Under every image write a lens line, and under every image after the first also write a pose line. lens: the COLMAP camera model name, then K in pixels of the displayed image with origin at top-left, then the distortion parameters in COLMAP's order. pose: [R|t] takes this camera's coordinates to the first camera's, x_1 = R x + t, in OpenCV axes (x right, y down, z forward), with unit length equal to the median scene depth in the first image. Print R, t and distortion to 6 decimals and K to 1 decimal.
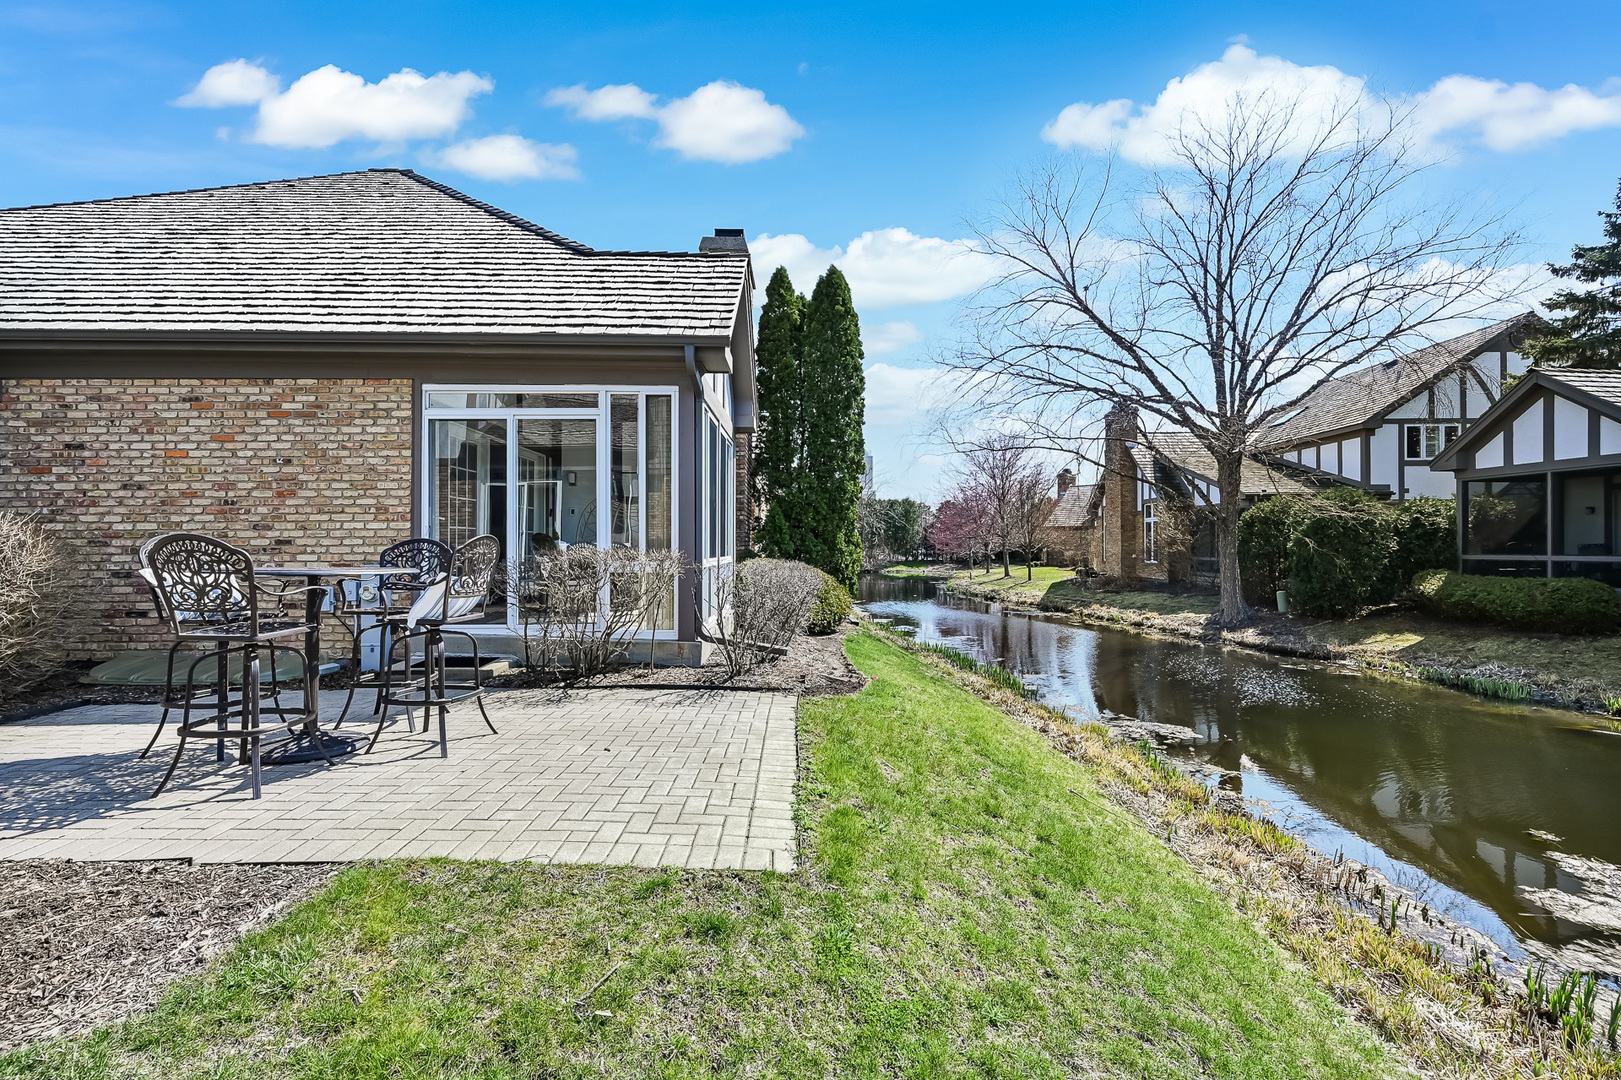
lens RADIAL K [[679.0, 0, 810.5], [0, 679.0, 540.0], [0, 0, 1]] dist [-0.001002, -0.000330]
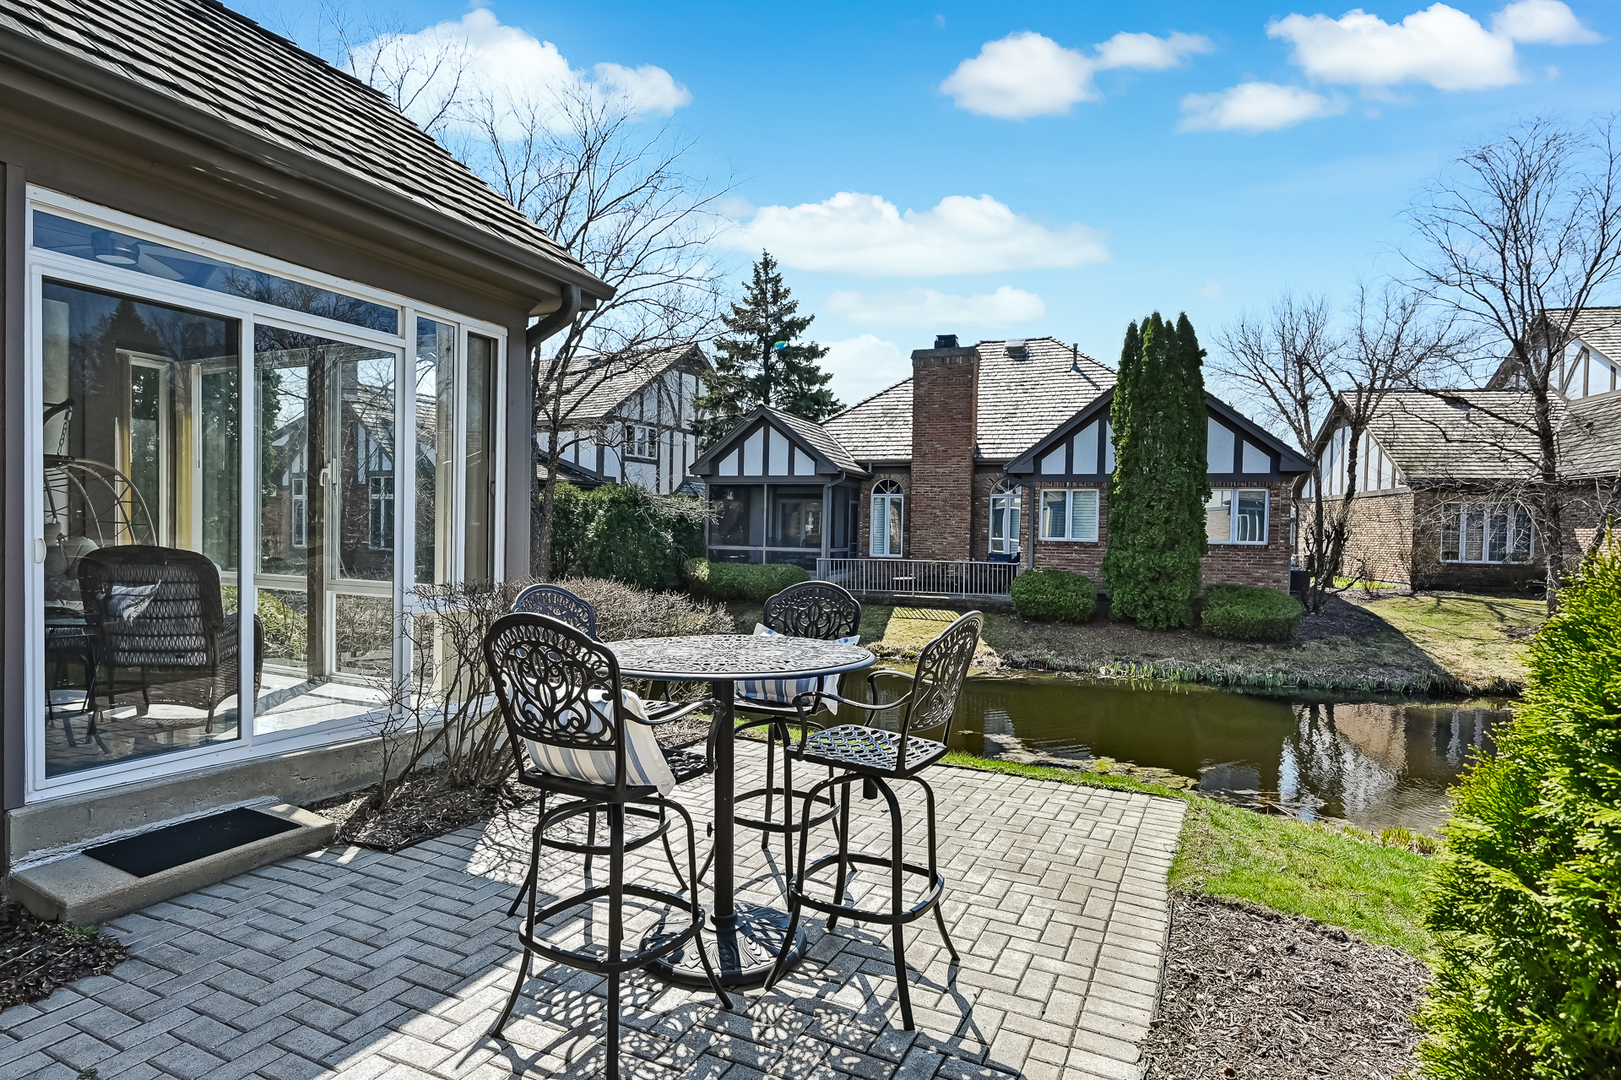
lens RADIAL K [[876.0, 0, 810.5], [0, 876.0, 540.0], [0, 0, 1]] dist [0.000839, 0.000062]
pose [[0.428626, -0.002712, 0.903478, -0.572569], [-0.028906, 0.999442, 0.016714, -0.029281], [-0.903020, -0.033280, 0.428308, 0.244081]]
